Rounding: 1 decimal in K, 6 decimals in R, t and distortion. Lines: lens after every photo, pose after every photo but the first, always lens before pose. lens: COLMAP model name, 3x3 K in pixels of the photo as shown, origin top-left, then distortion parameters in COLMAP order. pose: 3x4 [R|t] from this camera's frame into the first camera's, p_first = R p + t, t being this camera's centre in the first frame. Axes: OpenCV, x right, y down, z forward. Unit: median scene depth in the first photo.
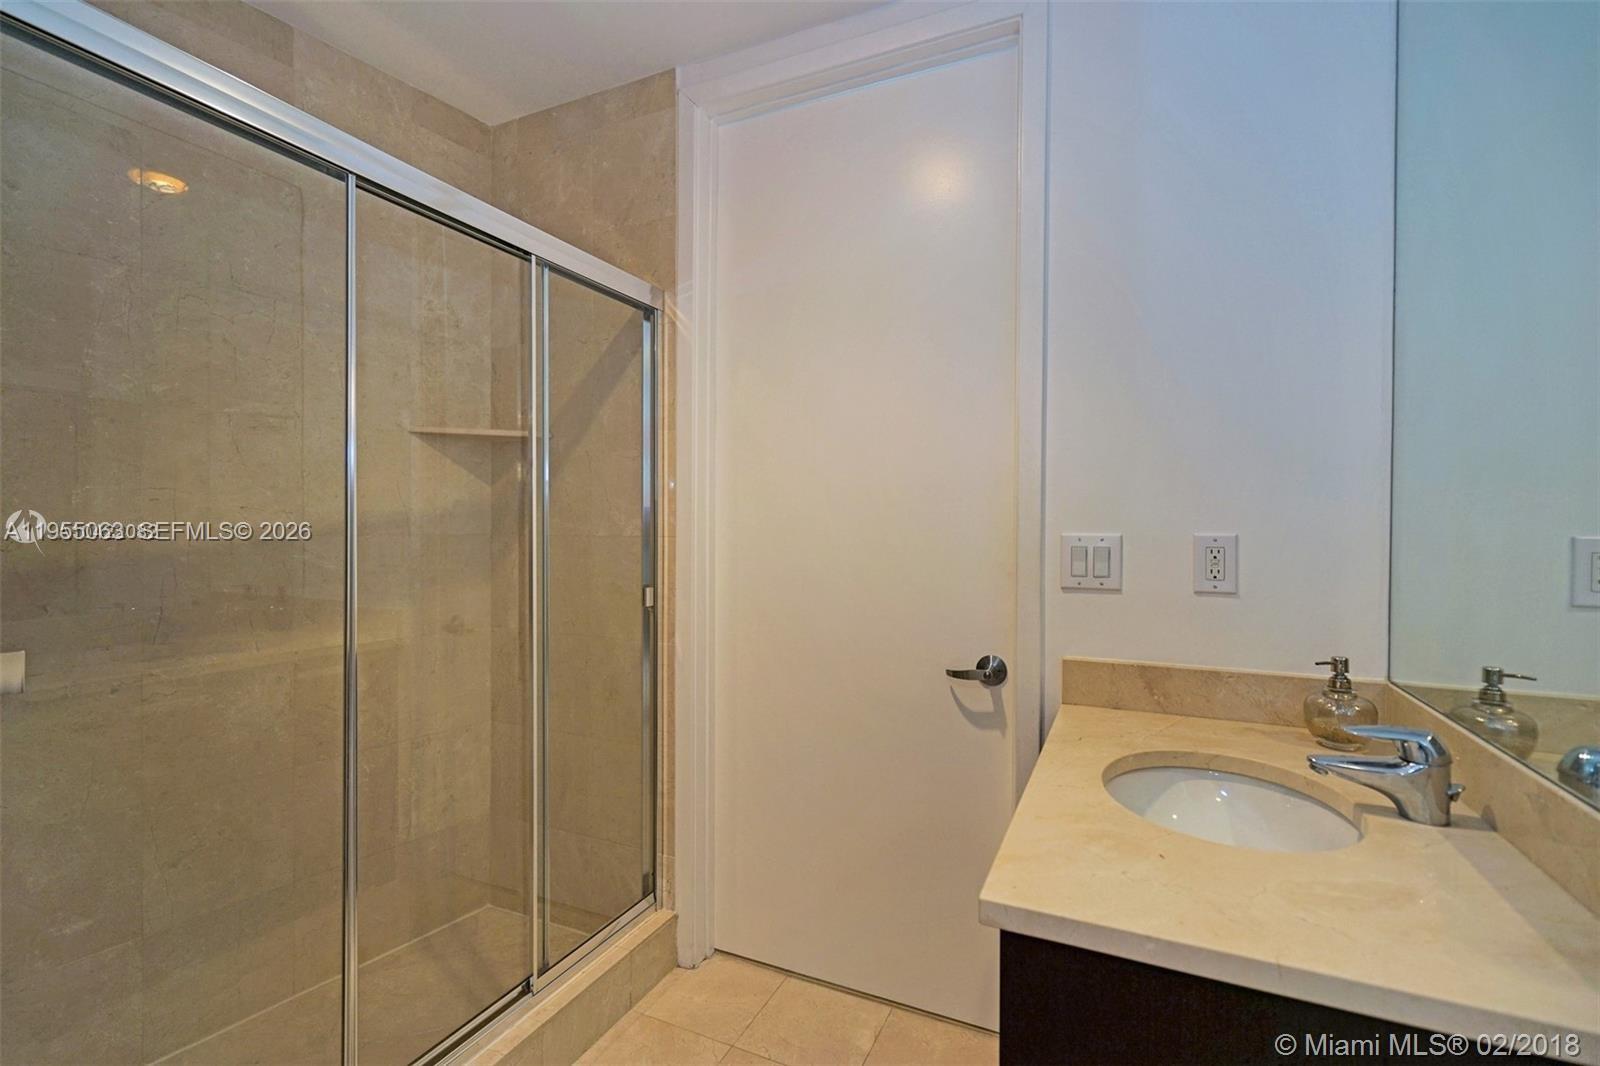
lens RADIAL K [[729.0, 0, 796.9], [0, 729.0, 530.5], [0, 0, 1]] dist [0.017896, -0.004060]
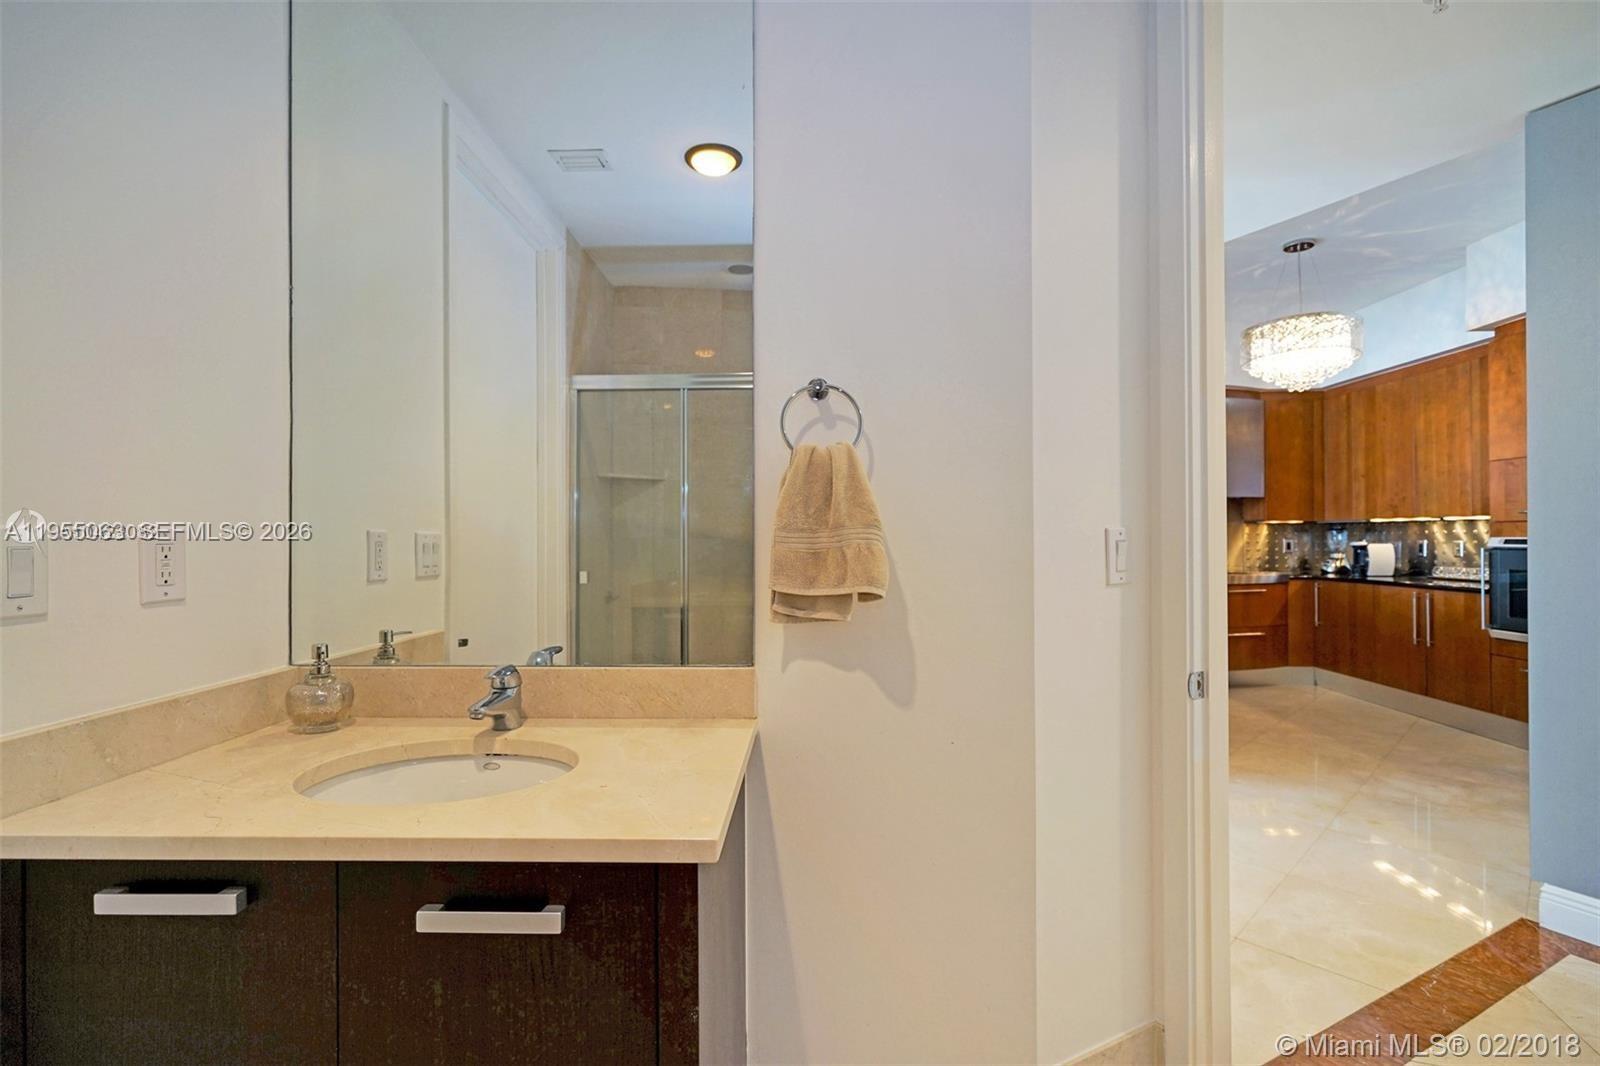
lens RADIAL K [[729.0, 0, 796.9], [0, 729.0, 532.4], [0, 0, 1]] dist [0.017896, -0.004060]
pose [[-0.392239, 0.004101, 0.919854, -0.482540], [0.009933, 0.999951, -0.000222, 0.019802], [-0.919810, 0.009050, -0.392260, 0.771723]]
